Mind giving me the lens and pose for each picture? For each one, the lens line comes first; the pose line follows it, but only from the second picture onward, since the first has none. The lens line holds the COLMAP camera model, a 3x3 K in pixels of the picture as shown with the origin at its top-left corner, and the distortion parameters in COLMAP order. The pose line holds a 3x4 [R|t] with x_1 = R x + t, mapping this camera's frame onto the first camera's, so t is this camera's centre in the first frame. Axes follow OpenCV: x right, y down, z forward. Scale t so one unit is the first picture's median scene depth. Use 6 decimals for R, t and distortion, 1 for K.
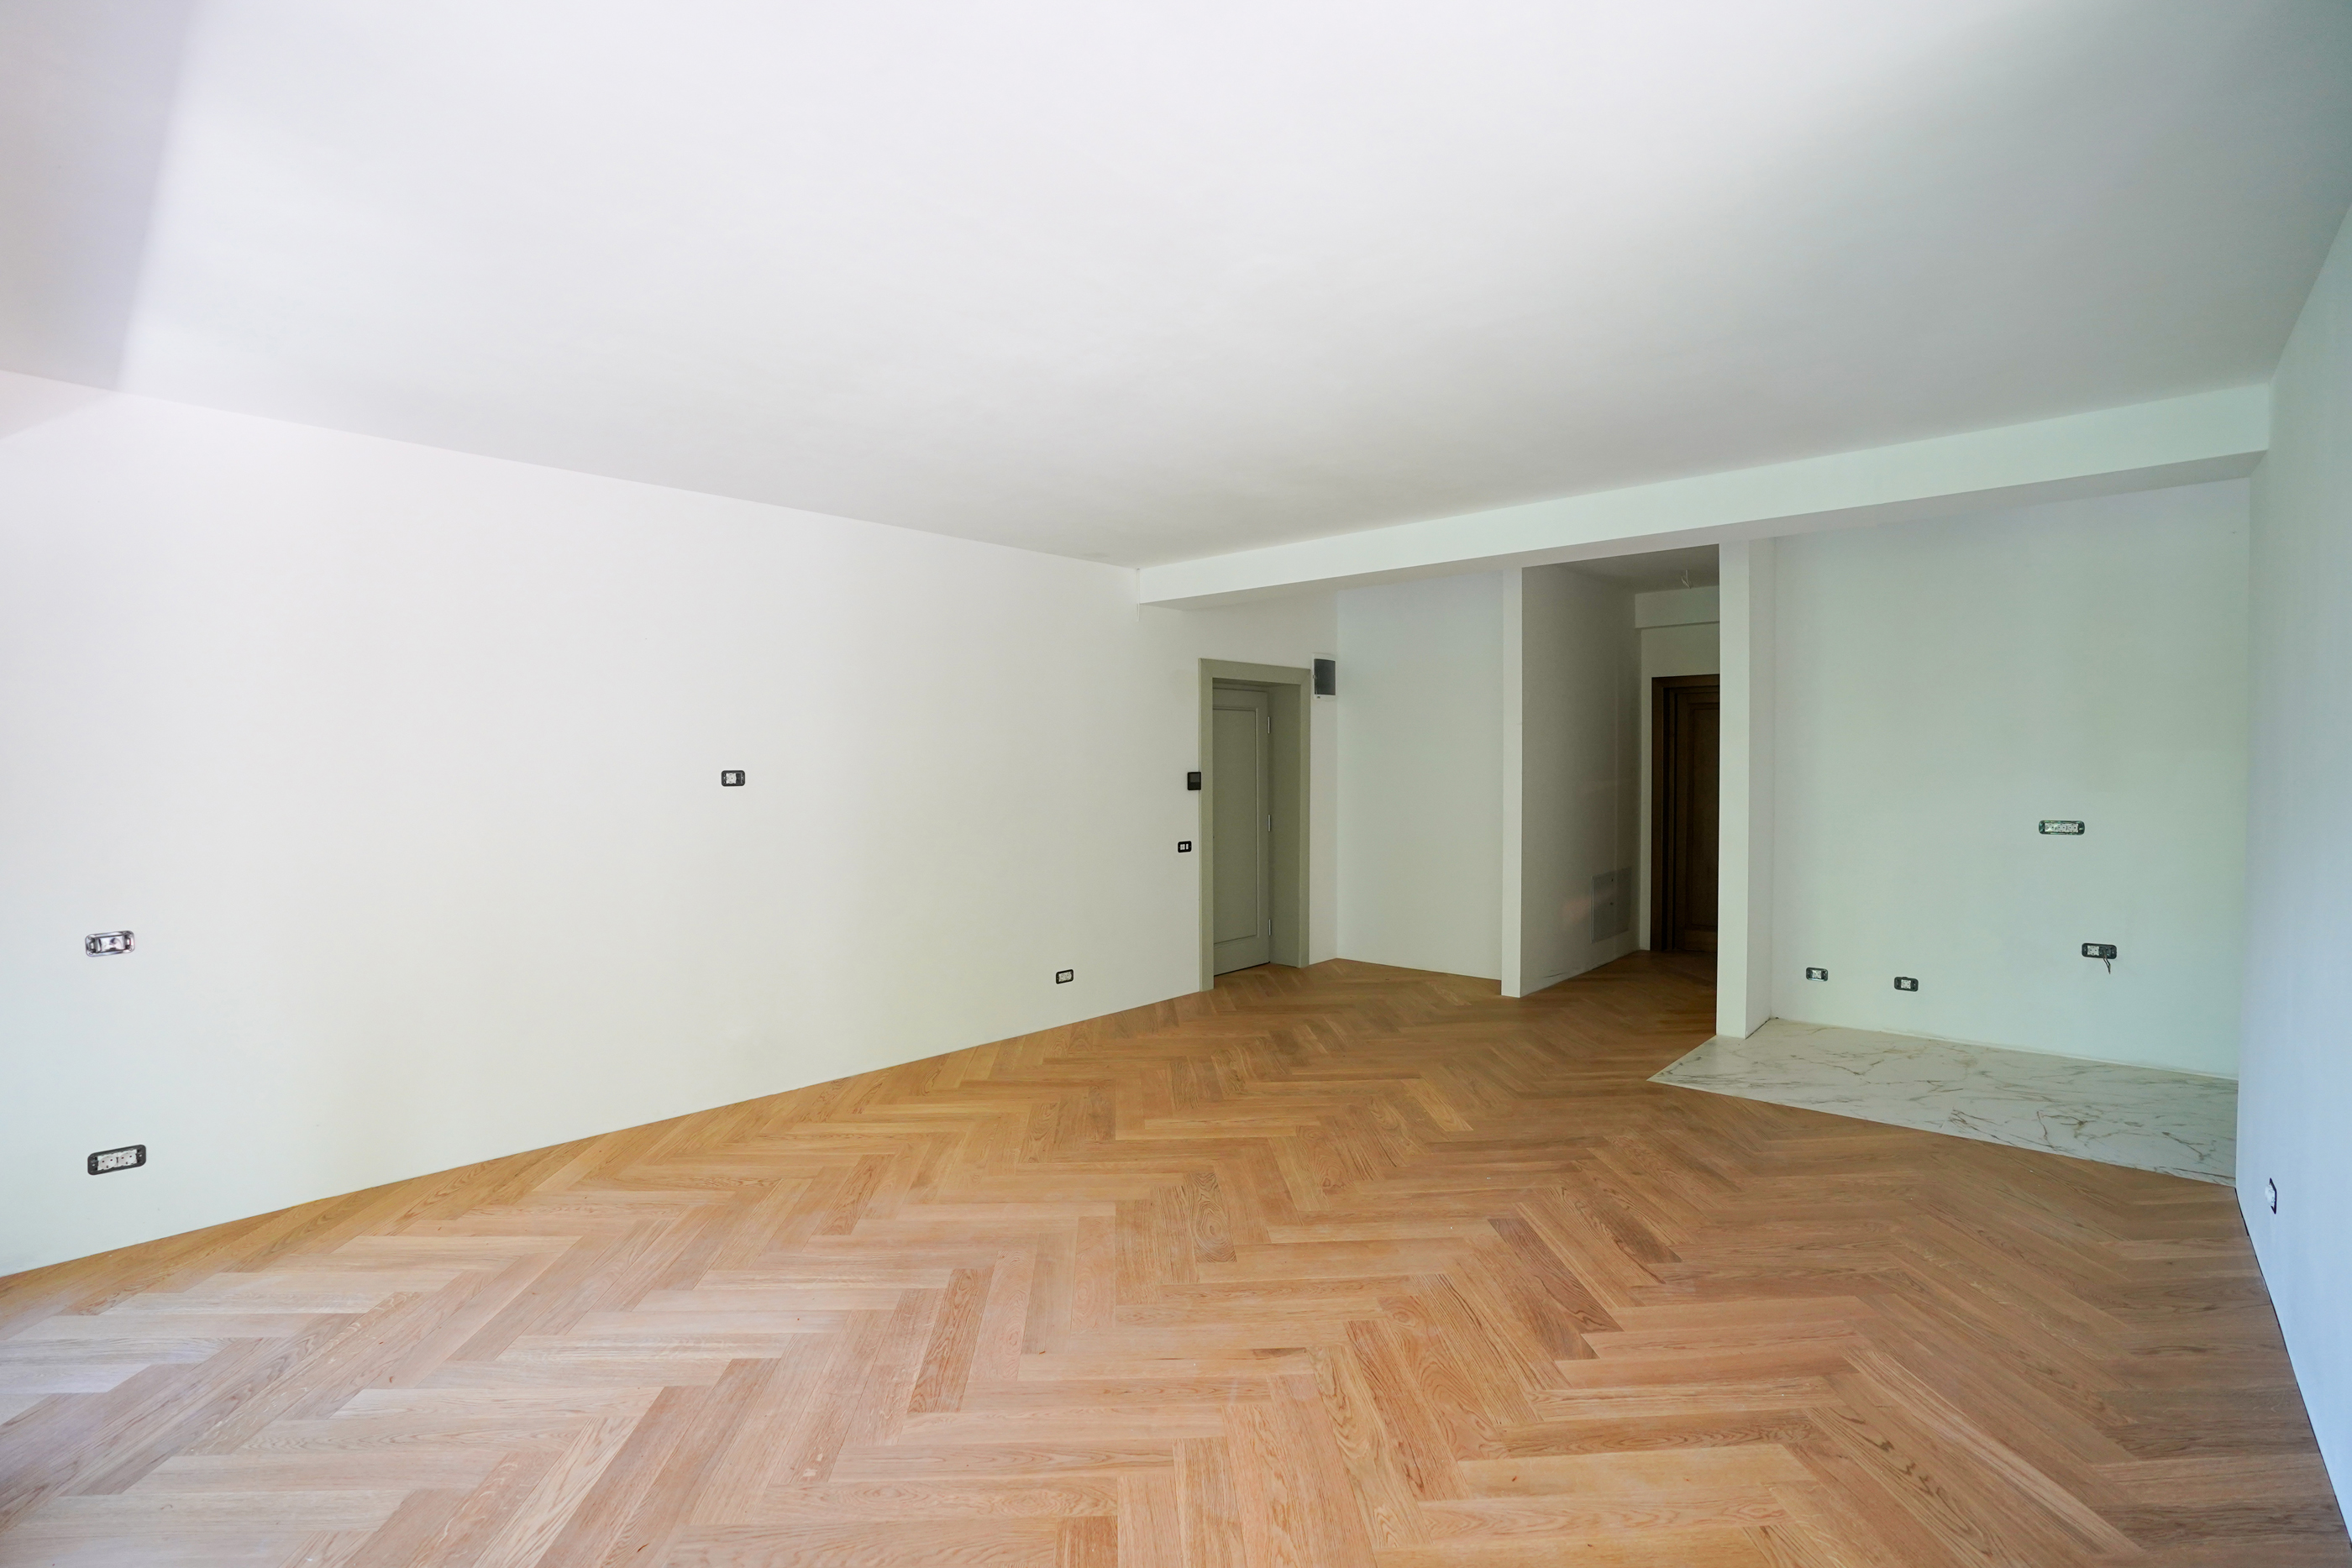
lens RADIAL K [[1096.3, 0, 1137.9], [0, 1096.3, 800.4], [0, 0, 1]] dist [-0.055897, 0.014122]
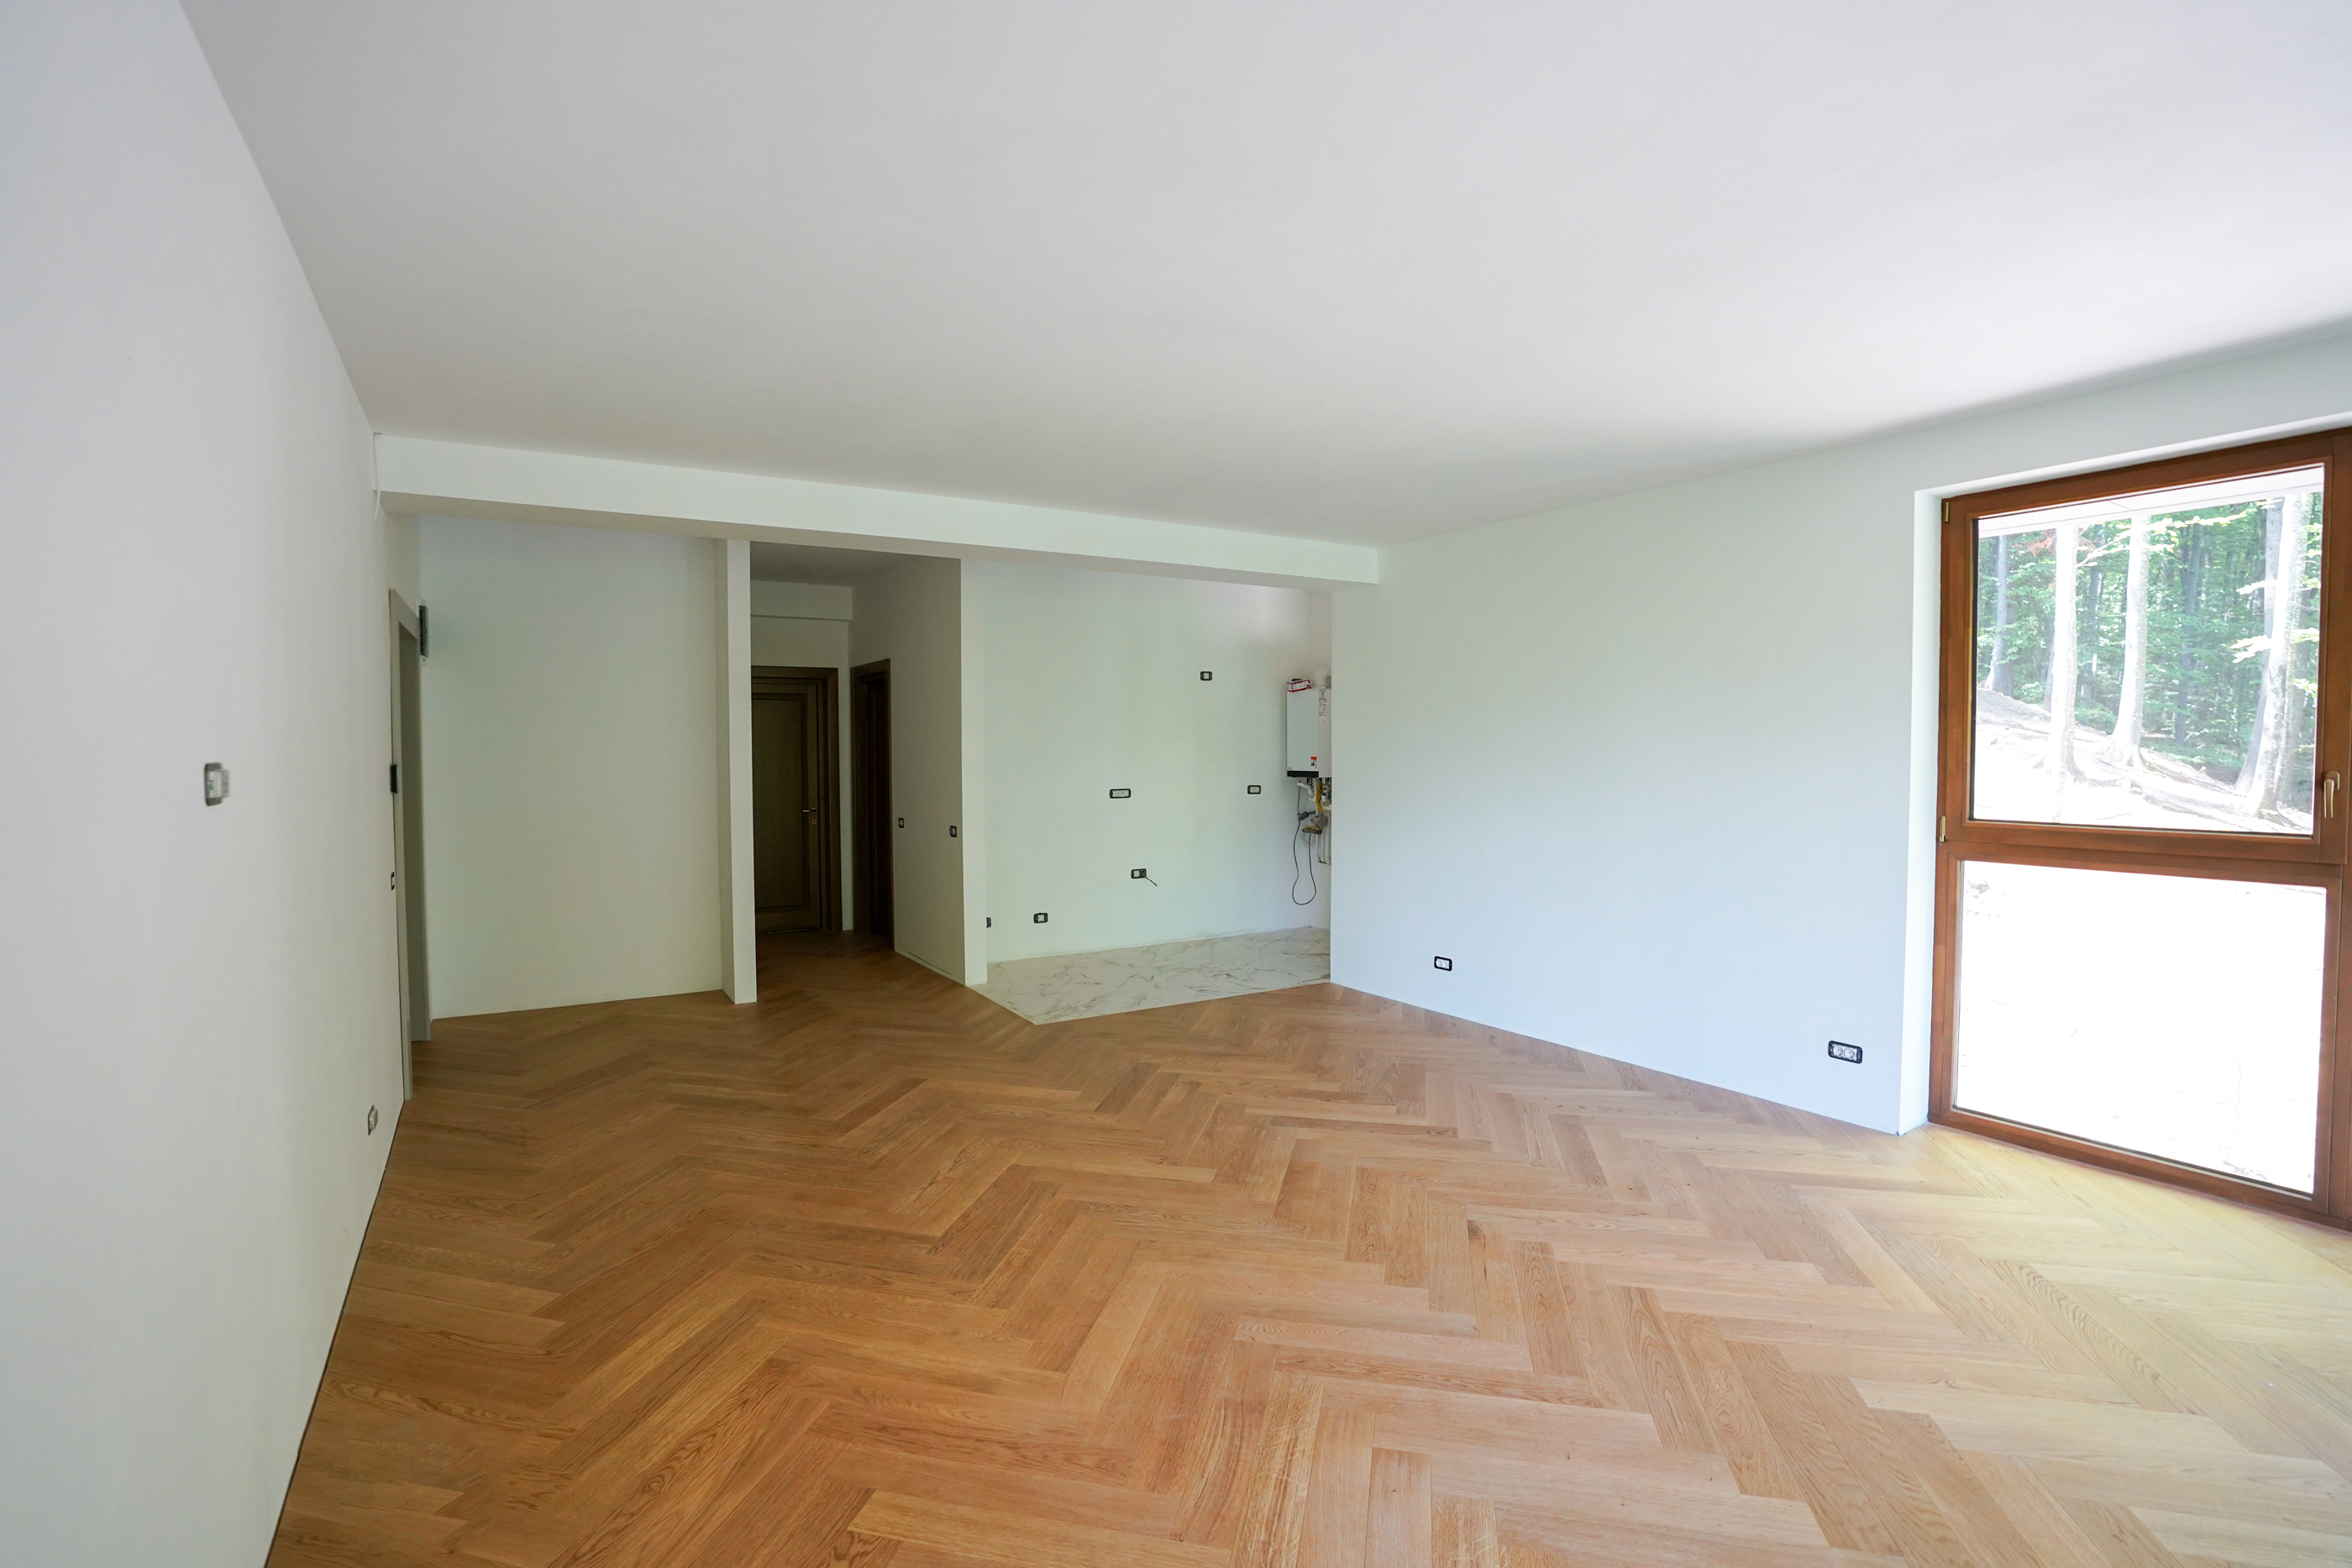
lens RADIAL K [[1096.3, 0, 1188.7], [0, 1096.3, 769.0], [0, 0, 1]] dist [-0.055897, 0.014122]
pose [[0.243319, -0.010526, 0.969889, -0.708332], [0.036486, 0.999333, 0.001692, -0.009208], [-0.969260, 0.034976, 0.243540, 0.639111]]
